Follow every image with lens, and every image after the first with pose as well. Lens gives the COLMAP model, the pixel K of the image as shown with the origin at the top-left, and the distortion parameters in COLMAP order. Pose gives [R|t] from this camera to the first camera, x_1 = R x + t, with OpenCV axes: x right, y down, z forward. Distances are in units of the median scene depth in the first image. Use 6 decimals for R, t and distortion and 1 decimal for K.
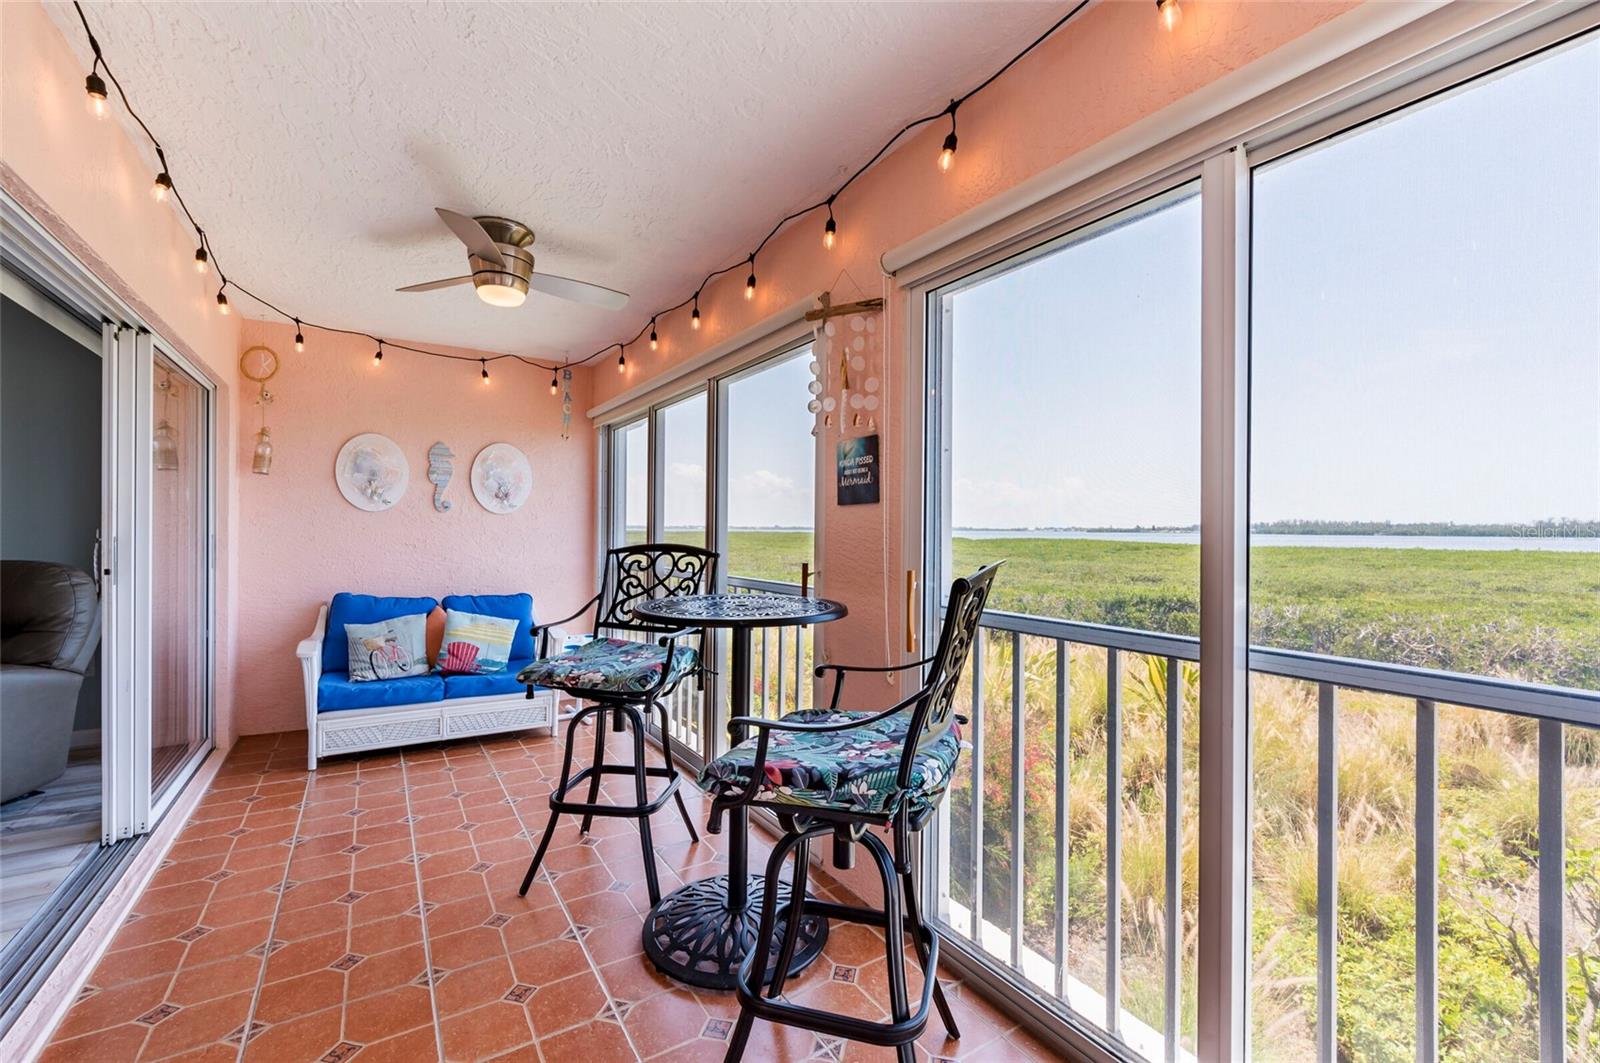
lens RADIAL K [[658.5, 0, 800.1], [0, 658.5, 528.9], [0, 0, 1]] dist [-0.000581, -0.000054]
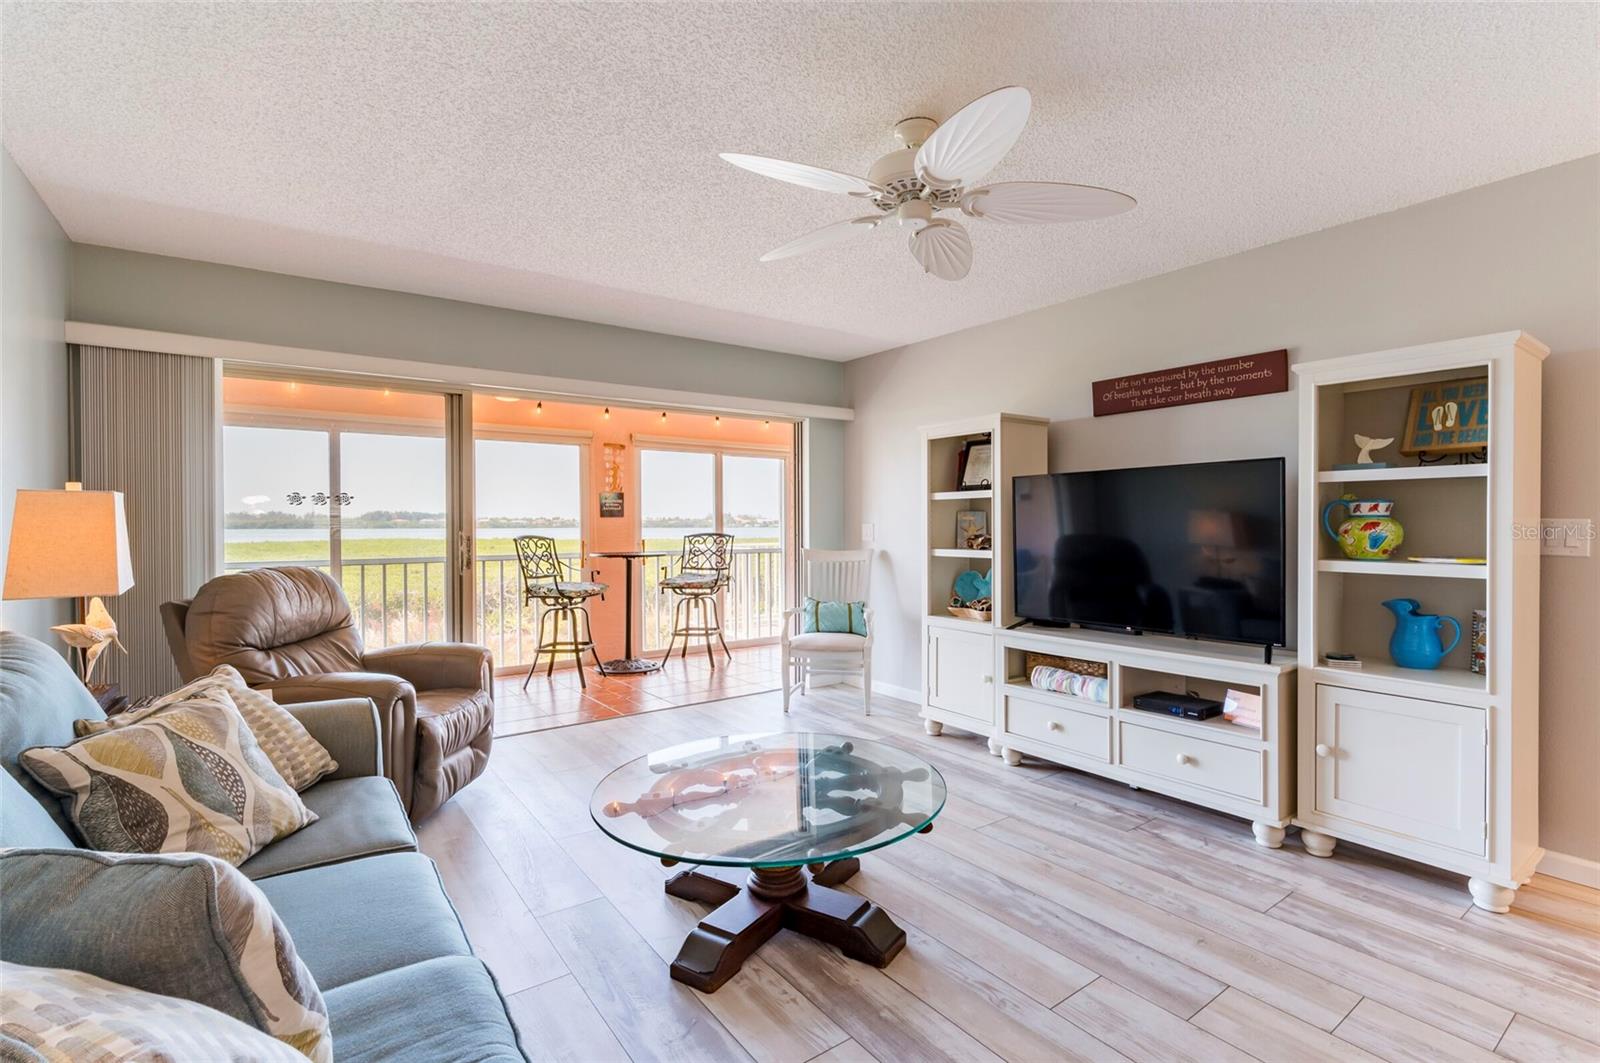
lens RADIAL K [[733.0, 0, 806.2], [0, 733.0, 527.9], [0, 0, 1]] dist [0.000741, 0.000124]
pose [[-0.054668, -0.010999, 0.998444, -3.012088], [0.002172, 0.999936, 0.011134, -0.024831], [-0.998502, 0.002777, -0.054641, 0.375688]]
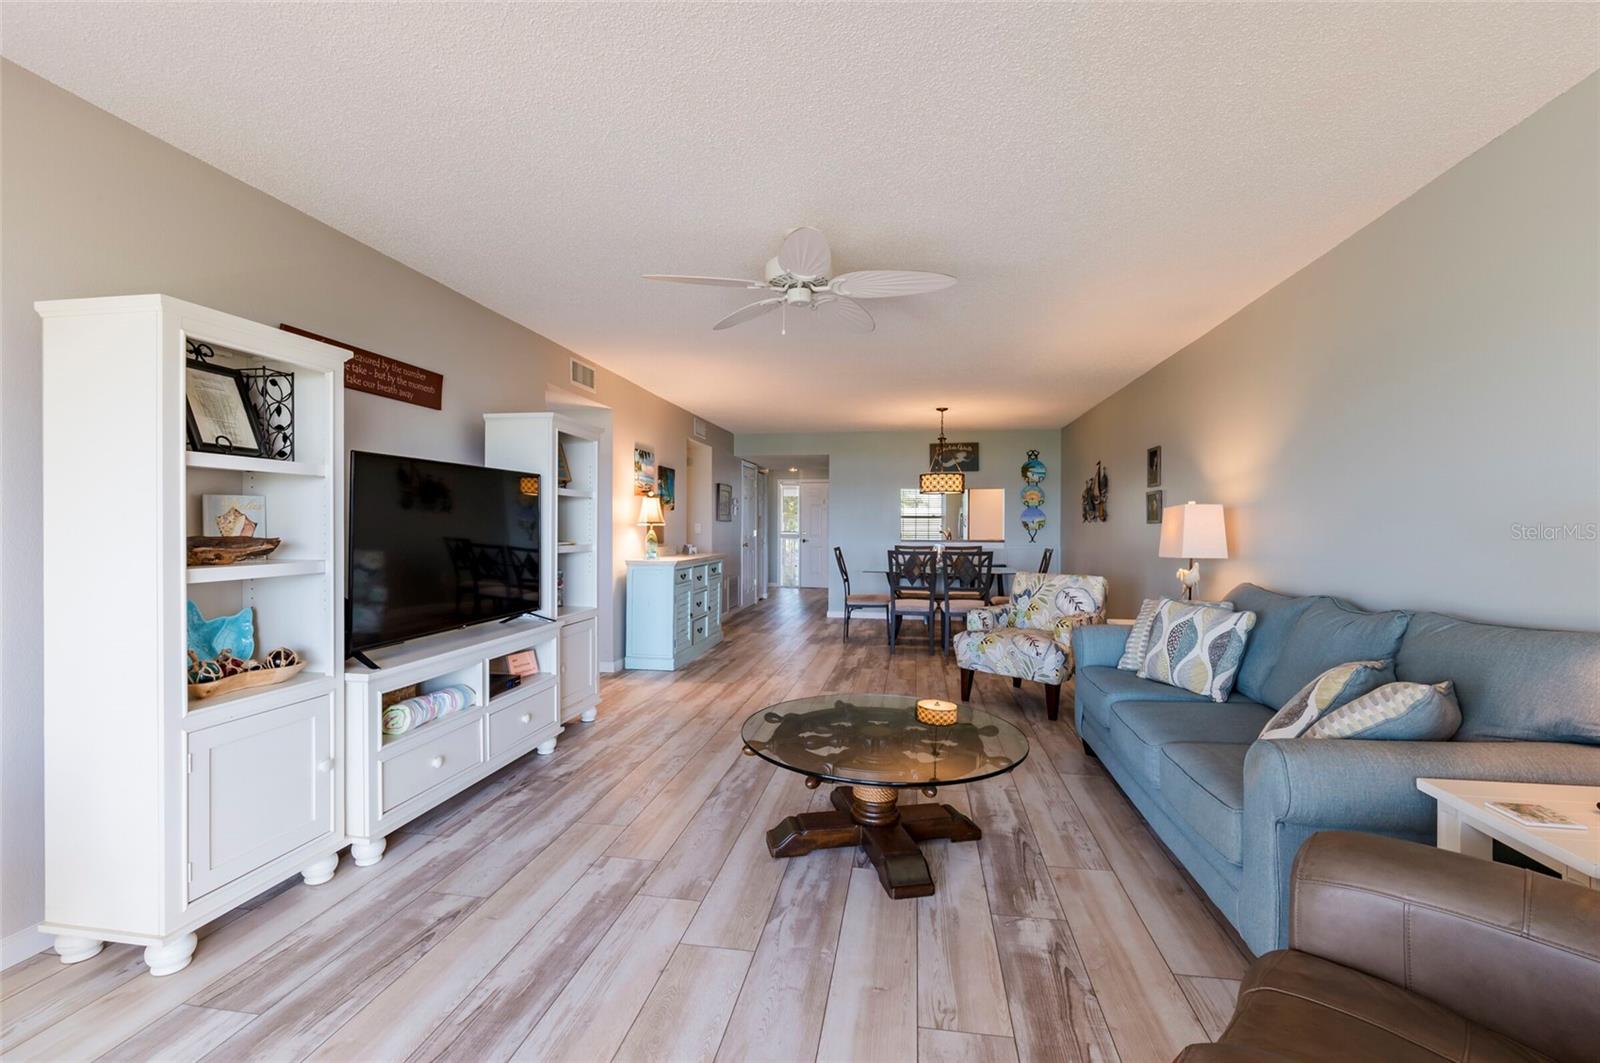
lens RADIAL K [[707.9, 0, 800.0], [0, 707.9, 531.5], [0, 0, 1]] dist [0.002148, 0.000122]
pose [[-0.672642, -0.000997, -0.739968, -1.058075], [-0.007223, 0.999960, 0.005219, -0.006892], [0.739933, 0.008856, -0.672622, 1.060668]]
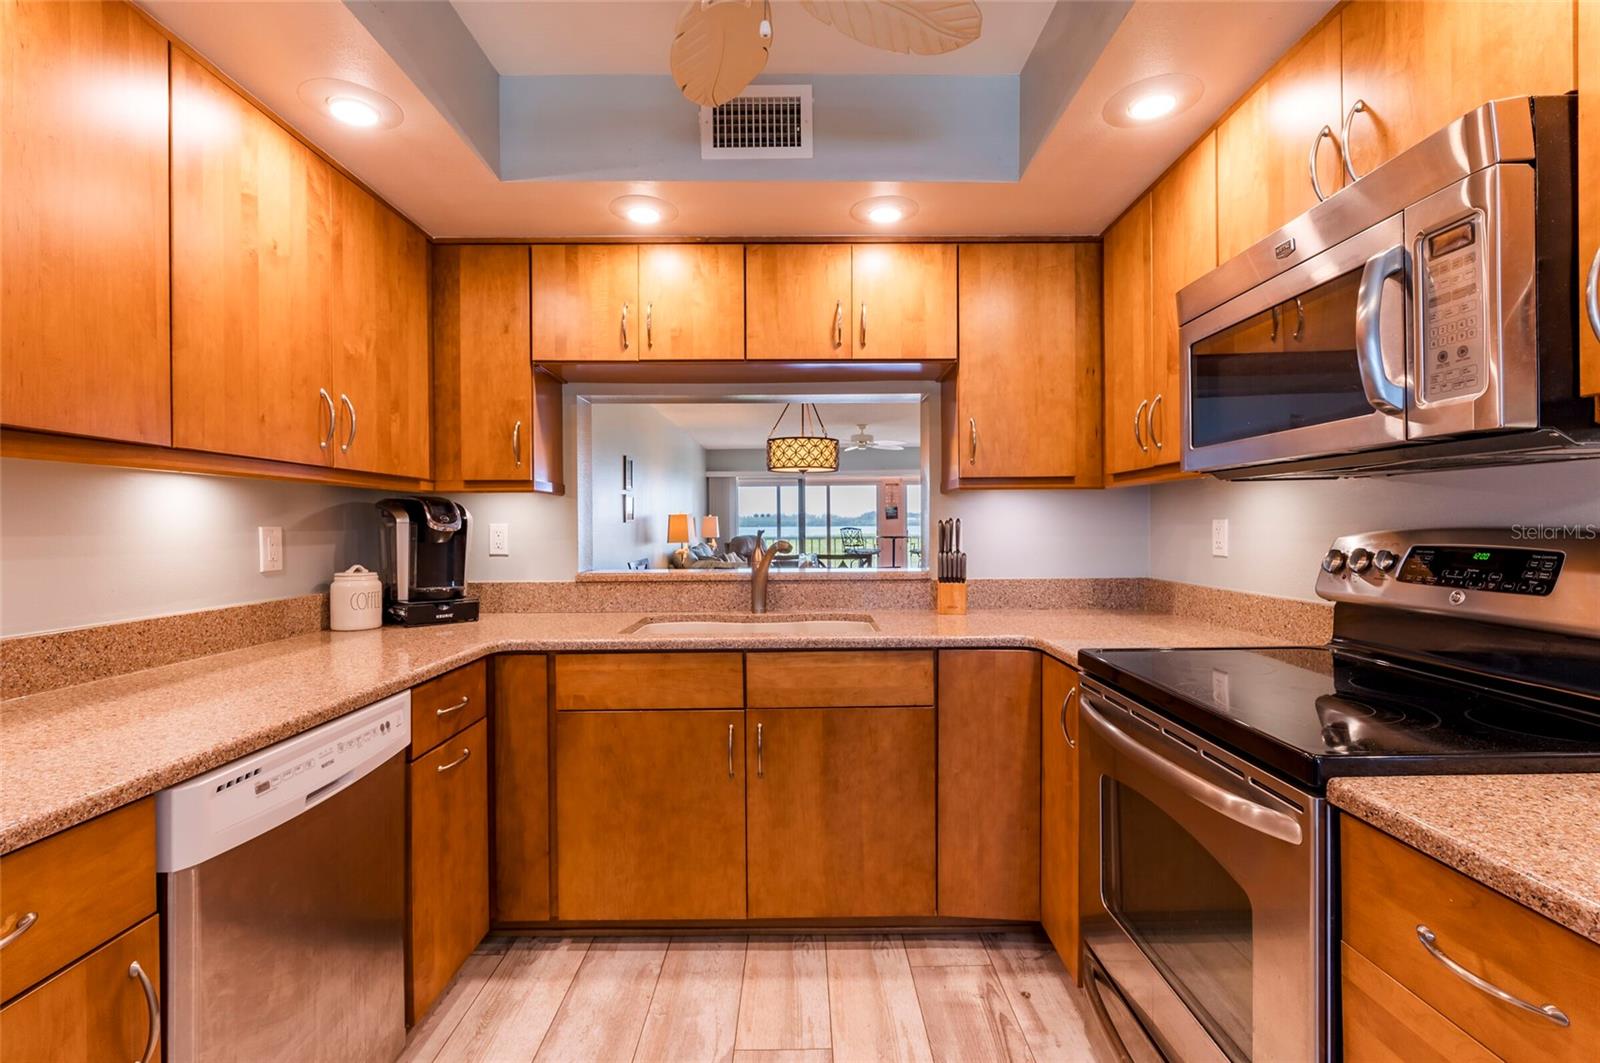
lens RADIAL K [[733.0, 0, 806.2], [0, 733.0, 527.9], [0, 0, 1]] dist [0.000741, 0.000124]
pose [[0.543896, -0.013273, 0.839047, -5.617094], [0.012796, 0.999890, 0.007522, -0.018531], [-0.839055, 0.006645, 0.544006, -1.801212]]
